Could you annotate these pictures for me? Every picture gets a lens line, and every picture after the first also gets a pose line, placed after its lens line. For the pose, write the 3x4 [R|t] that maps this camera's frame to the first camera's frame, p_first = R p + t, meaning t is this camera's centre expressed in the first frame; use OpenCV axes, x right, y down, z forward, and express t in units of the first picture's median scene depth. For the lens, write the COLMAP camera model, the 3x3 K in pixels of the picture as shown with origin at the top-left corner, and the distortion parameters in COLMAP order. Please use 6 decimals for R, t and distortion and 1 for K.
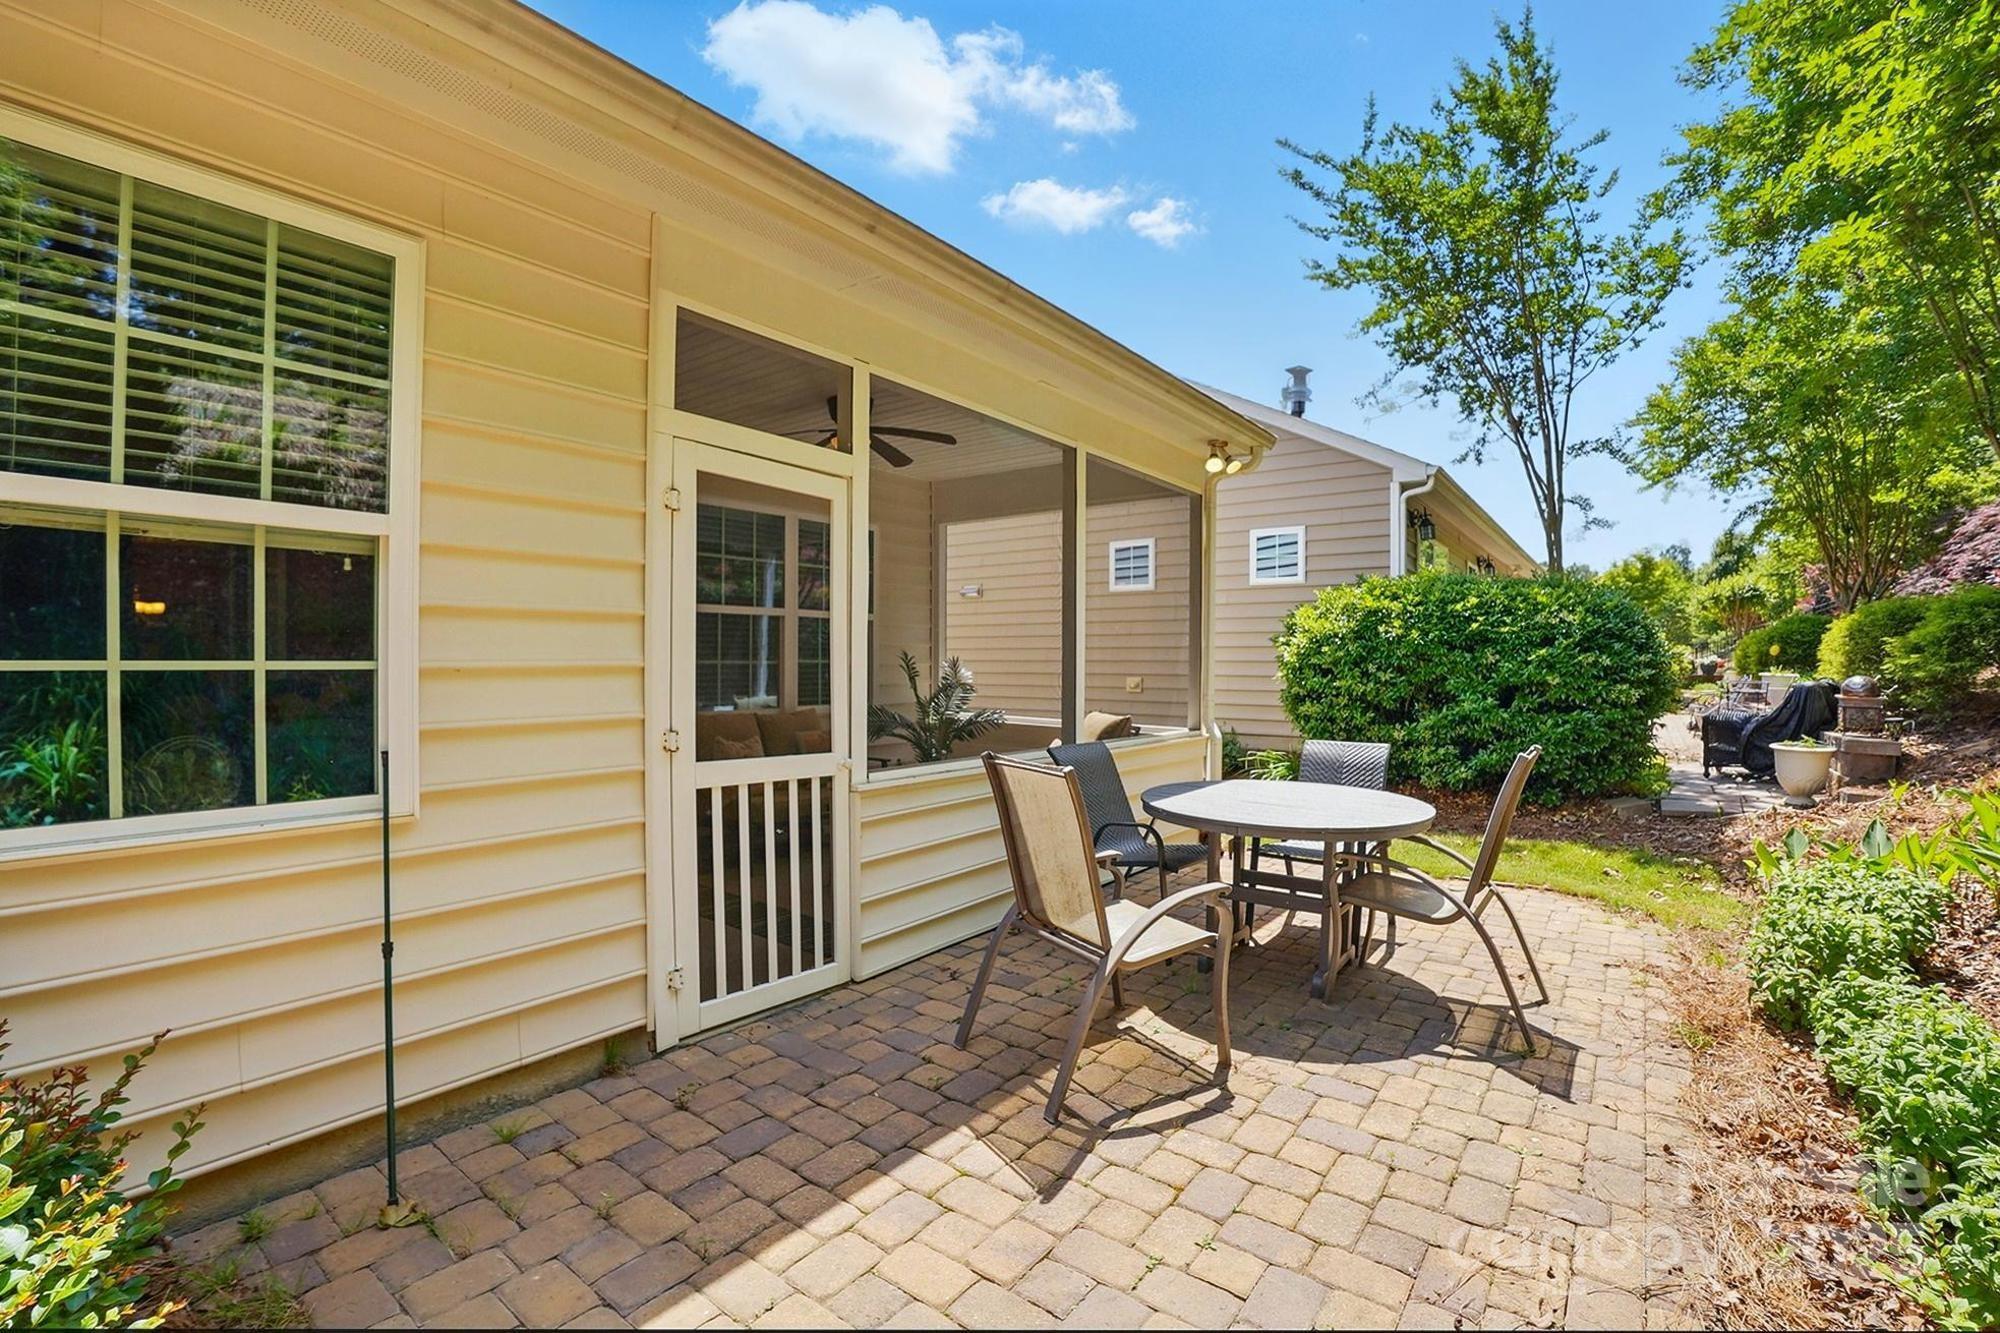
lens RADIAL K [[891.5, 0, 985.3], [0, 891.5, 664.1], [0, 0, 1]] dist [-0.080005, 0.026799]
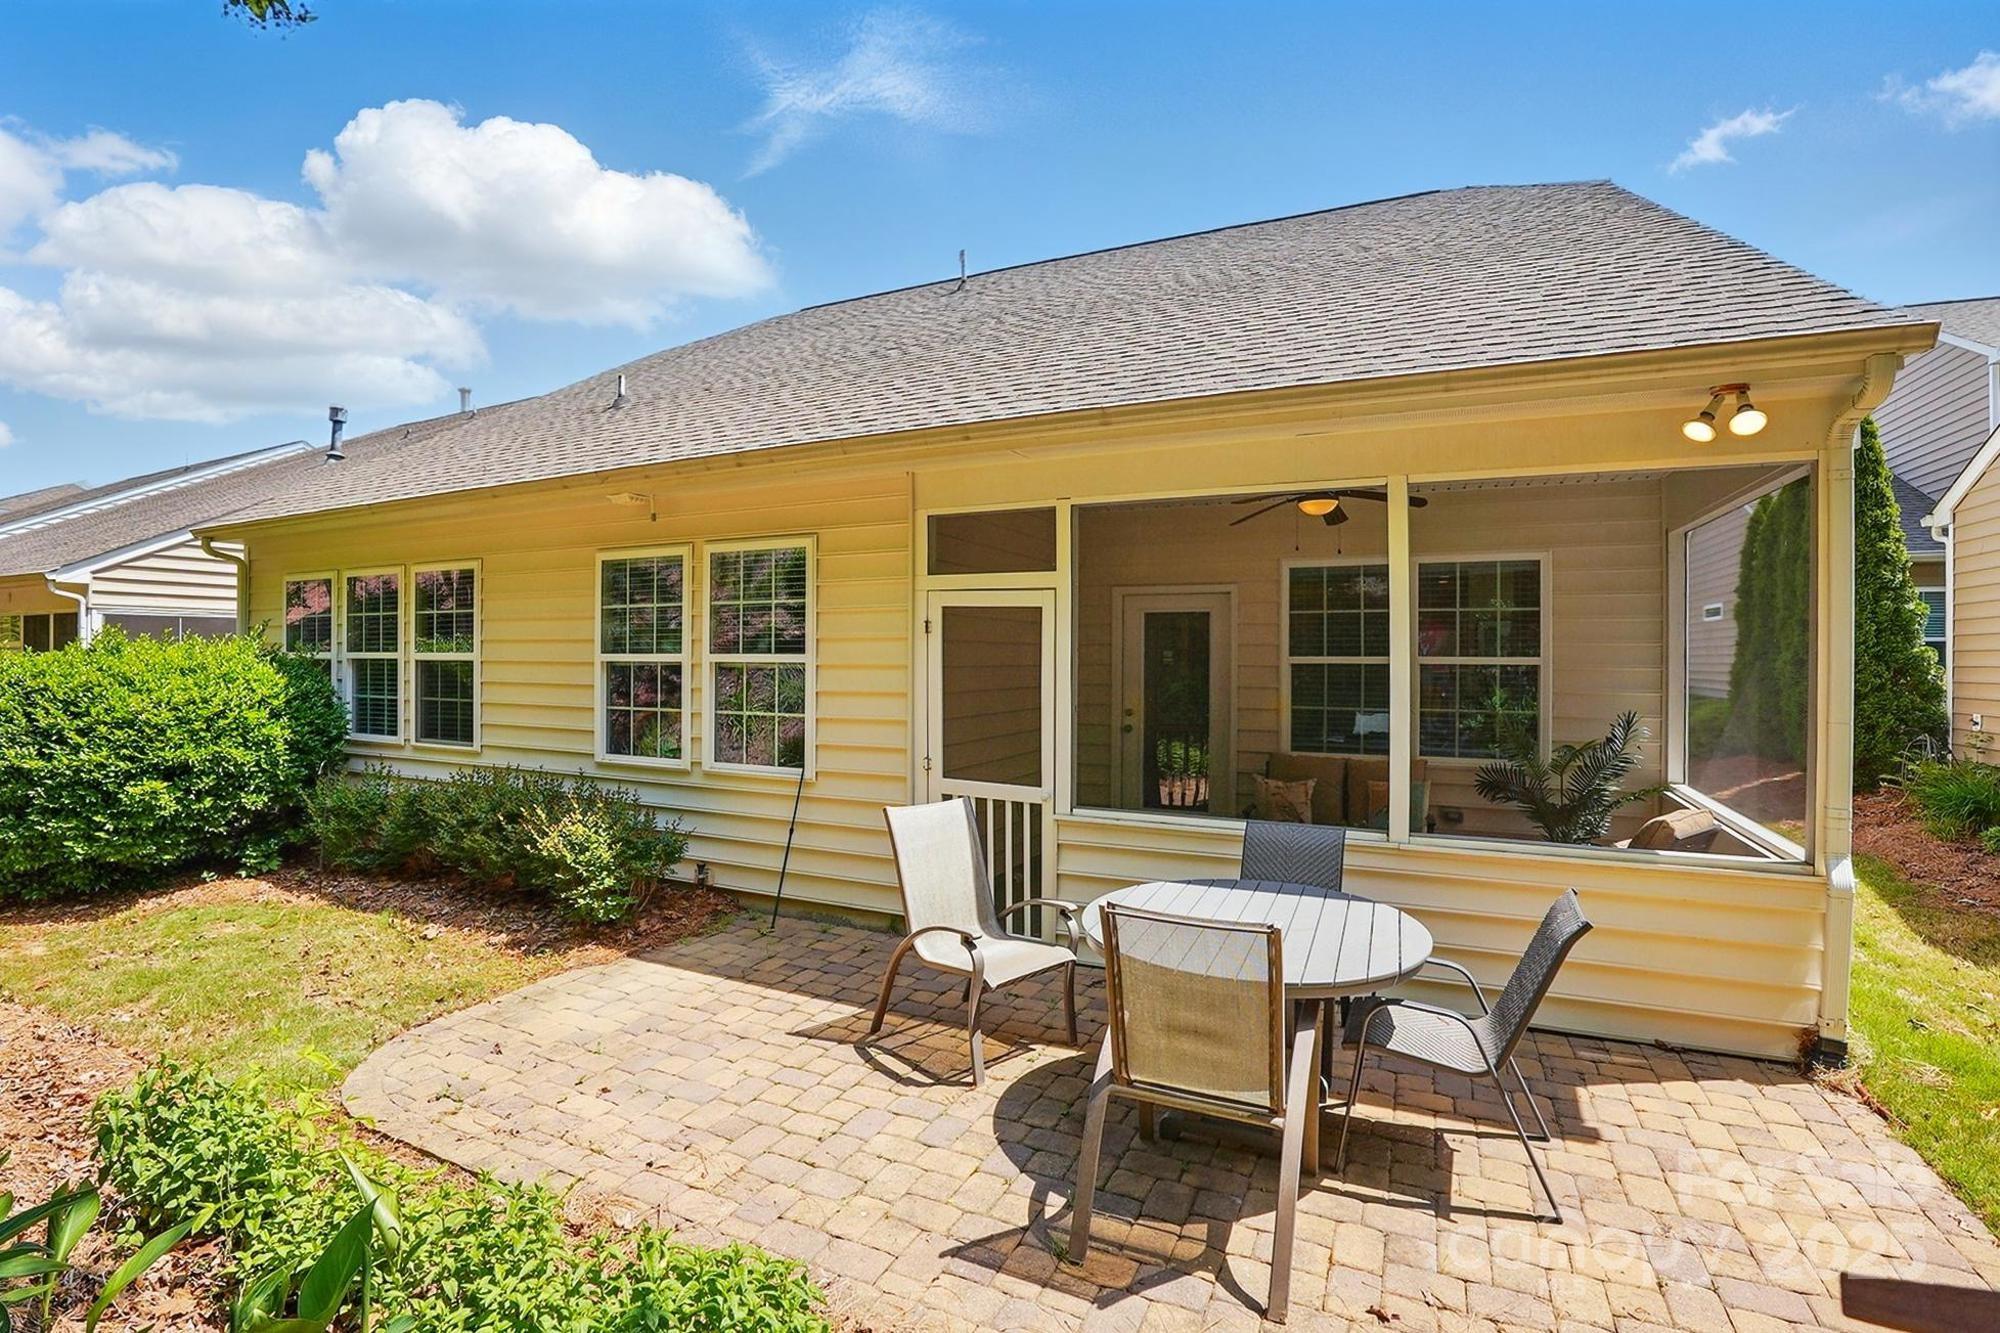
lens RADIAL K [[891.5, 0, 985.3], [0, 891.5, 664.1], [0, 0, 1]] dist [-0.080005, 0.026799]
pose [[0.203212, -0.002132, -0.979132, 1.445777], [-0.006331, 0.999974, -0.003491, -0.109081], [0.979114, 0.006908, 0.203193, 0.766221]]
